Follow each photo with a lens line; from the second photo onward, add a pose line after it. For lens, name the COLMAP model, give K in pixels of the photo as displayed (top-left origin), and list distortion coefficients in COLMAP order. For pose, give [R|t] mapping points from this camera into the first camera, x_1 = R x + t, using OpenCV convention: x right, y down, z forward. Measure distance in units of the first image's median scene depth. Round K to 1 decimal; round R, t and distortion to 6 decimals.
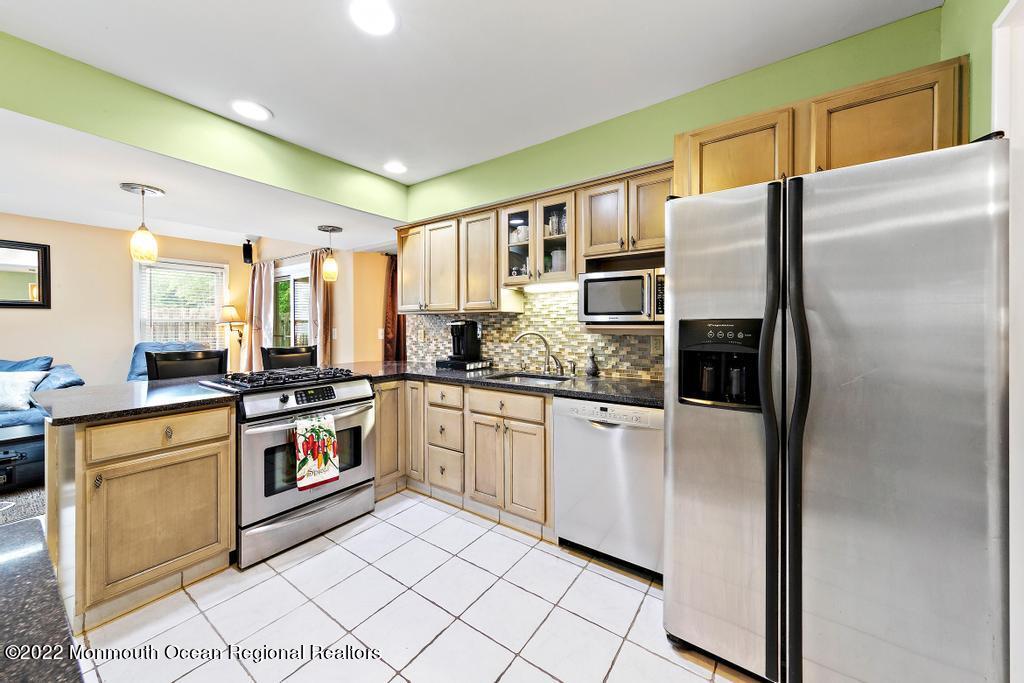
lens RADIAL K [[372.4, 0, 508.0], [0, 372.4, 327.0], [0, 0, 1]] dist [0.003442, 0.000331]
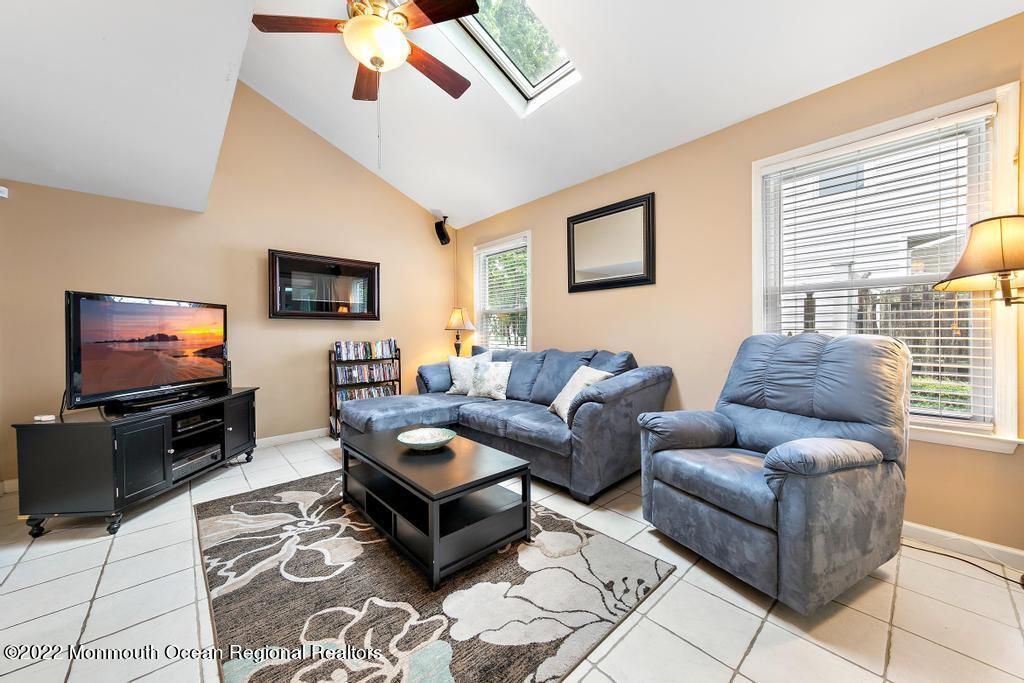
lens RADIAL K [[372.4, 0, 513.2], [0, 372.4, 332.1], [0, 0, 1]] dist [0.003442, 0.000331]
pose [[-0.232751, 0.012286, -0.972459, -0.786669], [0.005511, 0.999921, 0.011314, 0.052963], [0.972521, -0.002726, -0.232800, 1.472749]]
